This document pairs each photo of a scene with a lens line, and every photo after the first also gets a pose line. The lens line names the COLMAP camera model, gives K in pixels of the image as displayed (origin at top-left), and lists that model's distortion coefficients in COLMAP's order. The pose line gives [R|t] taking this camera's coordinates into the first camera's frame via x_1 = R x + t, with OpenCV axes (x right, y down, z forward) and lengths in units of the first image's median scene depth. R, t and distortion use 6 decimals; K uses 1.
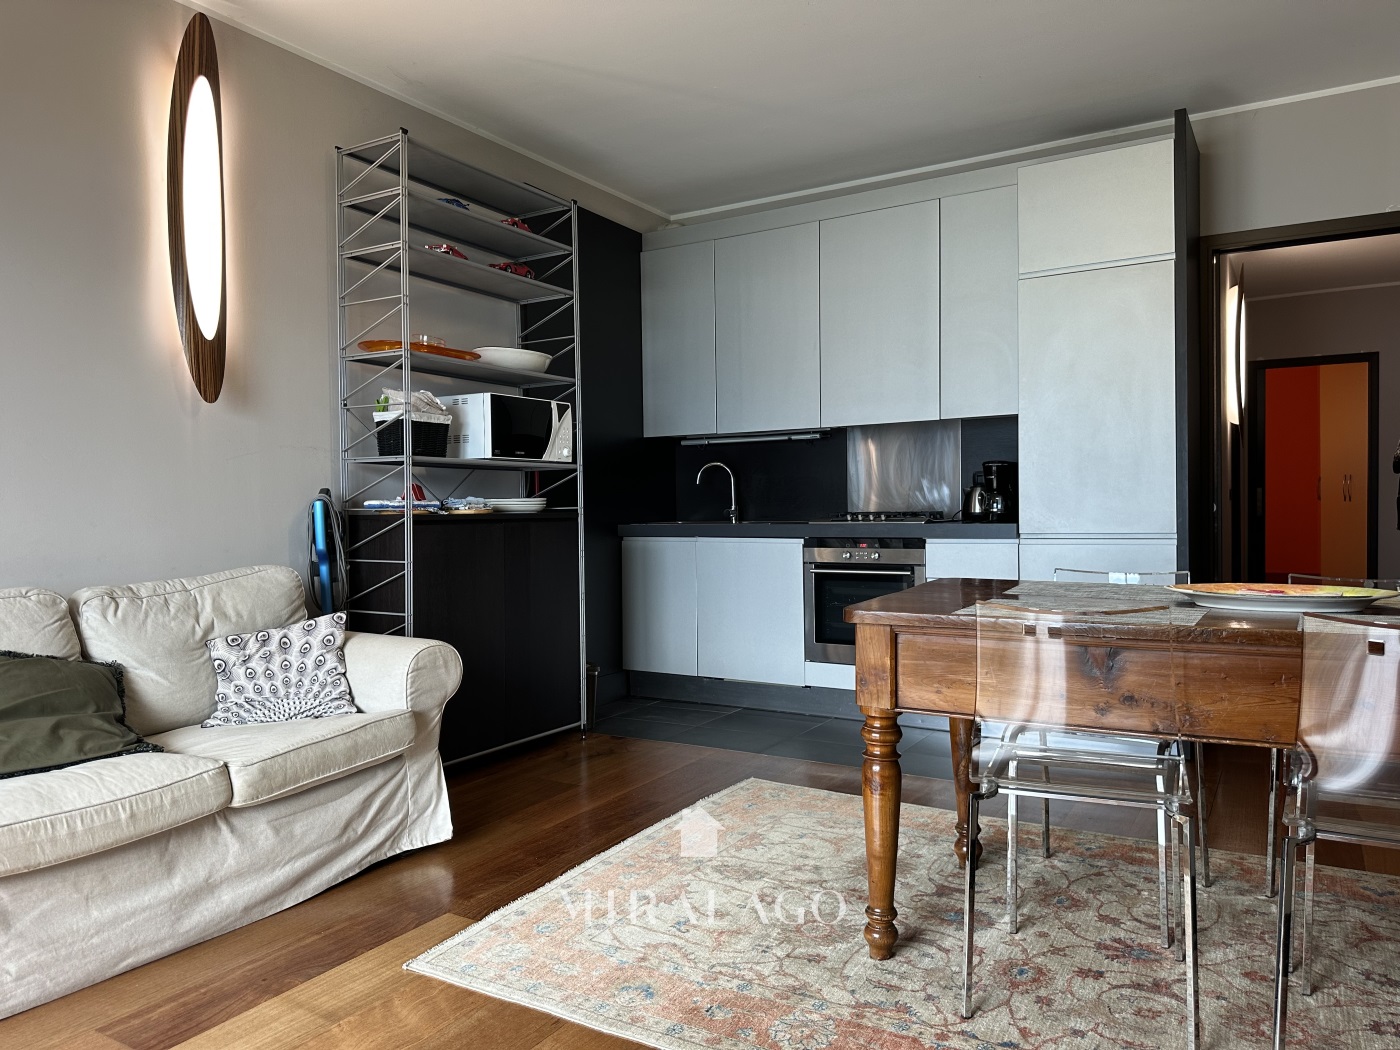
lens RADIAL K [[984.4, 0, 696.6], [0, 984.4, 530.1], [0, 0, 1]] dist [0.025448, -0.040964]
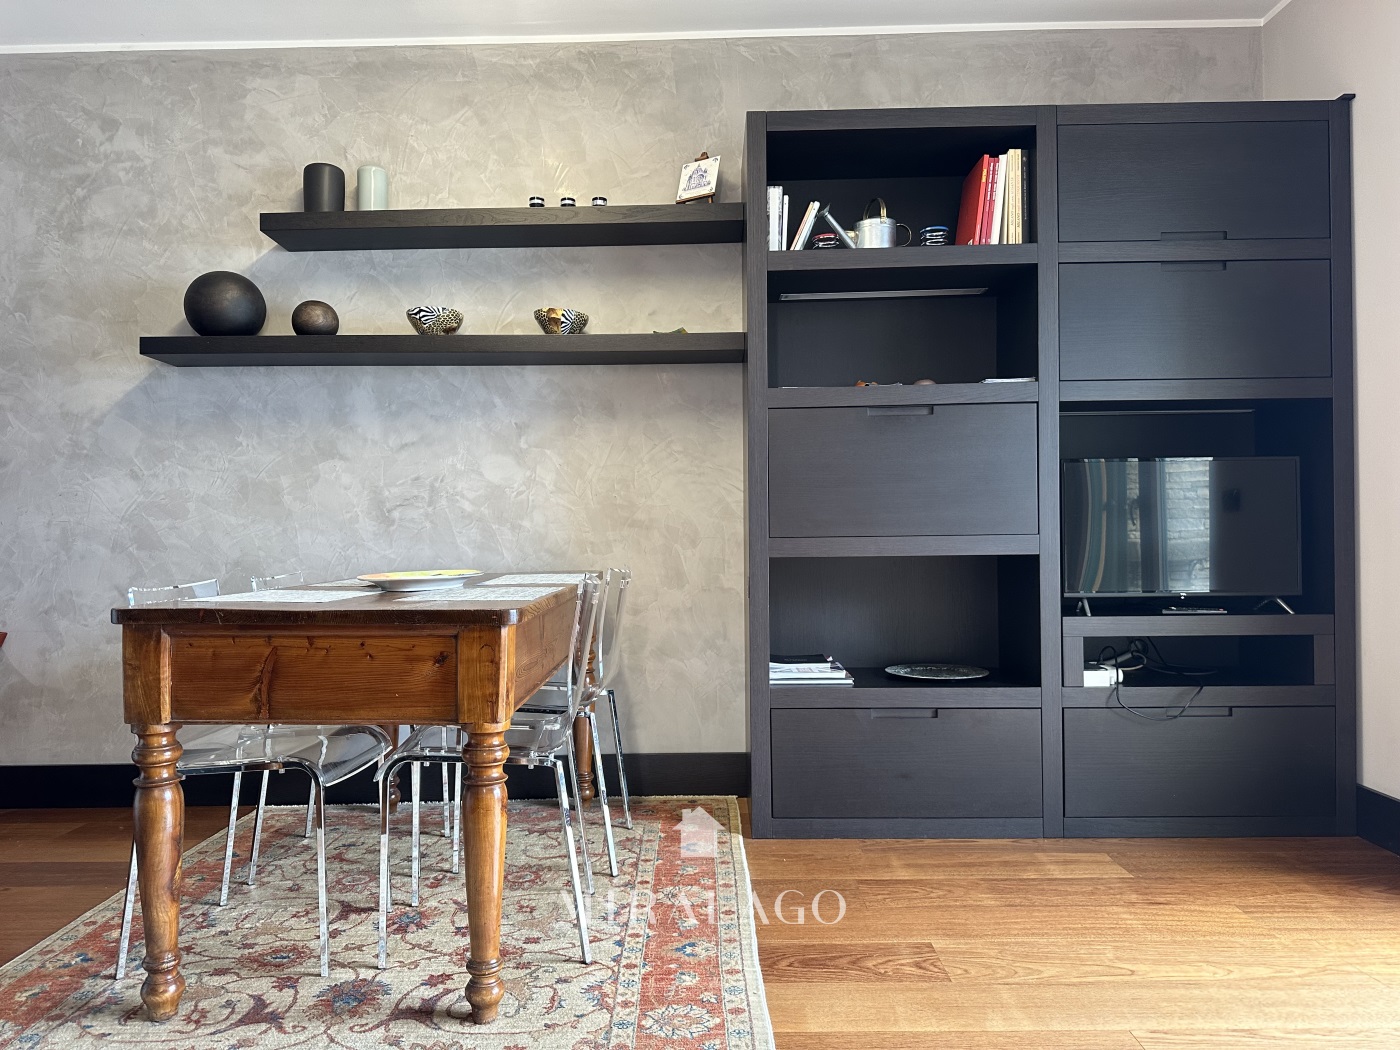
lens RADIAL K [[986.6, 0, 690.9], [0, 986.6, 525.4], [0, 0, 1]] dist [0.053253, -0.073469]
pose [[-0.502901, 0.026488, 0.863938, -0.539844], [0.046249, 0.998923, -0.003705, 0.013986], [-0.863106, 0.038093, -0.503585, 1.037608]]
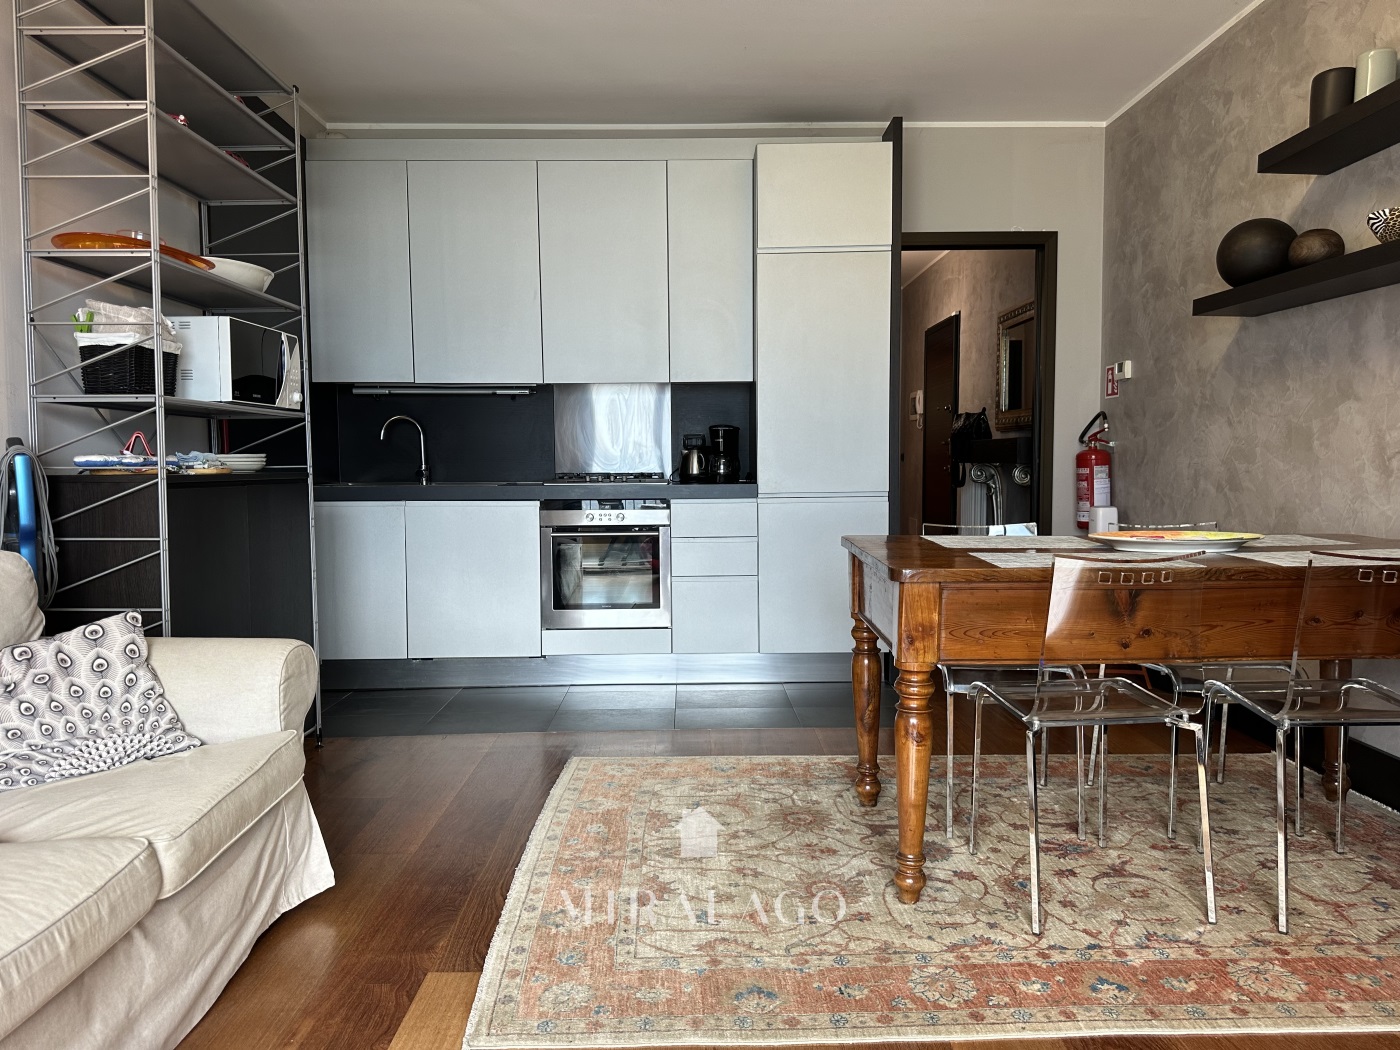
lens RADIAL K [[984.4, 0, 696.6], [0, 984.4, 530.1], [0, 0, 1]] dist [0.025448, -0.040964]
pose [[0.853876, -0.029640, 0.519632, -0.437451], [0.008873, 0.999061, 0.042405, -0.002748], [-0.520401, -0.031598, 0.853337, 0.199165]]
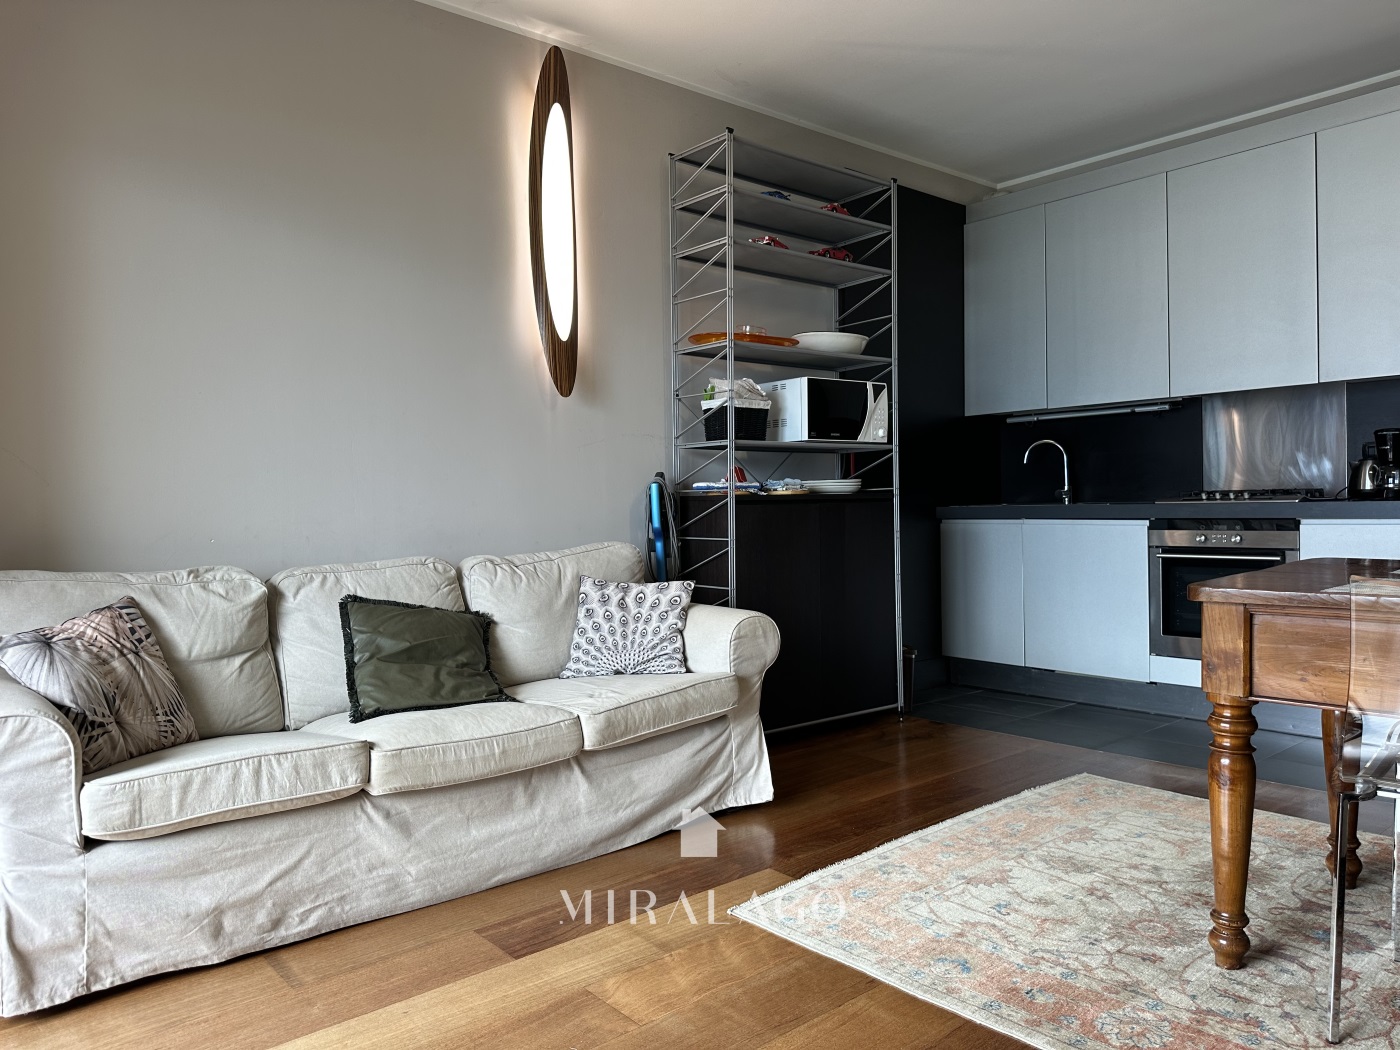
lens RADIAL K [[986.6, 0, 690.9], [0, 986.6, 525.4], [0, 0, 1]] dist [0.053253, -0.073469]
pose [[0.946317, 0.001254, -0.323237, 0.010166], [0.000087, 0.999991, 0.004132, 0.016970], [0.323240, -0.003939, 0.946309, -0.023206]]
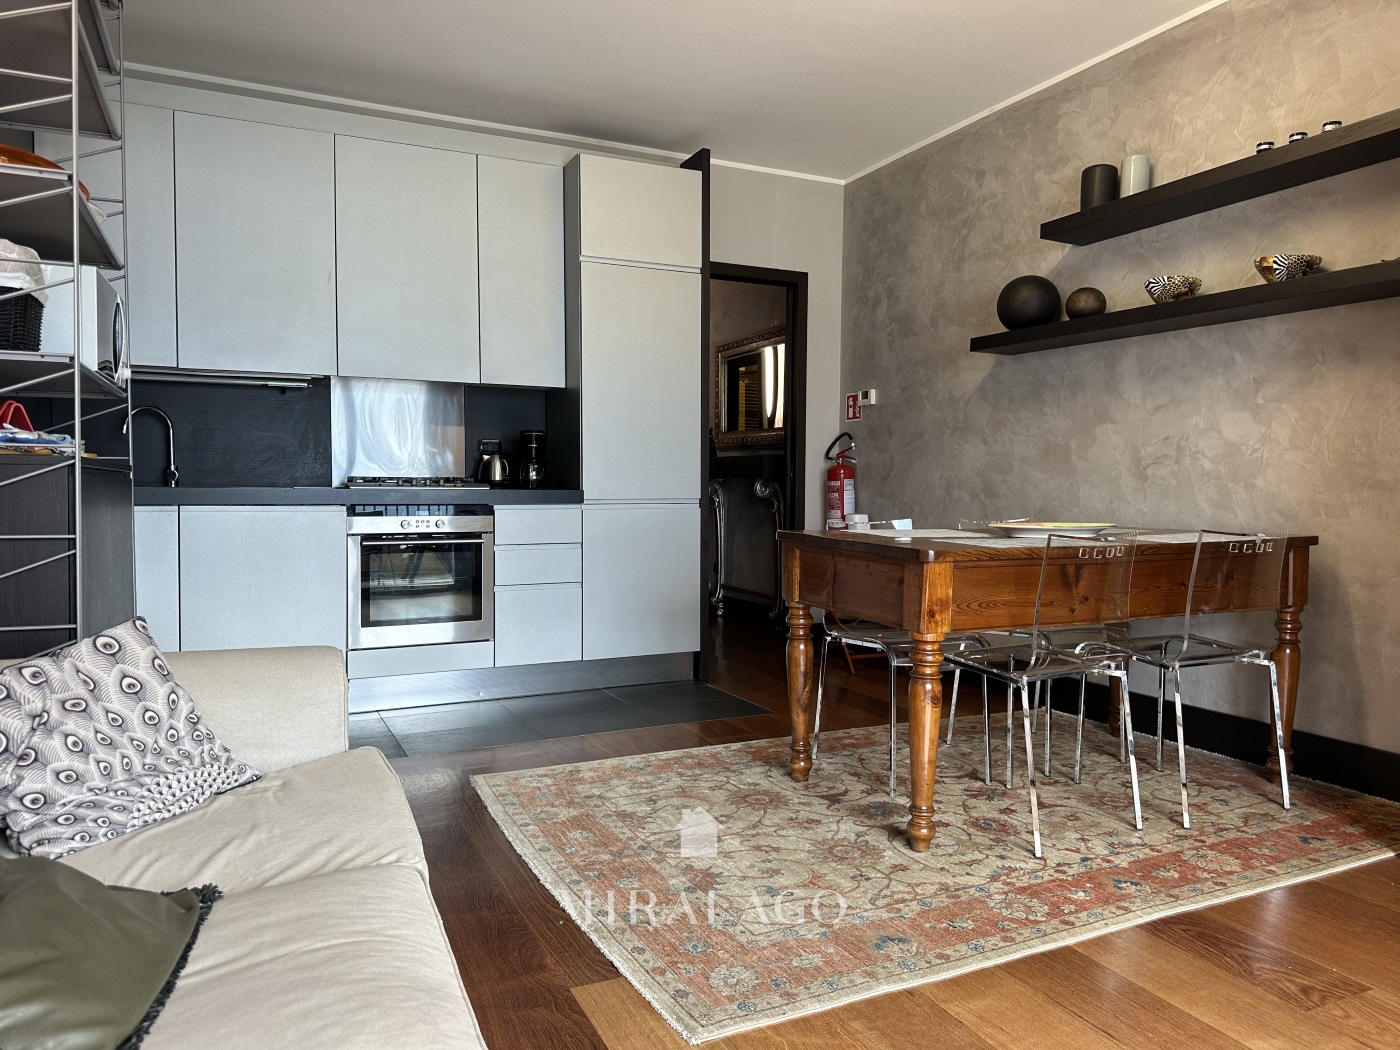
lens RADIAL K [[981.0, 0, 700.0], [0, 981.0, 529.7], [0, 0, 1]] dist [0.061426, -0.107168]
pose [[0.557040, -0.020579, 0.830231, -0.748836], [0.008545, 0.999782, 0.019048, 0.026921], [-0.830442, -0.003516, 0.557094, 0.468727]]
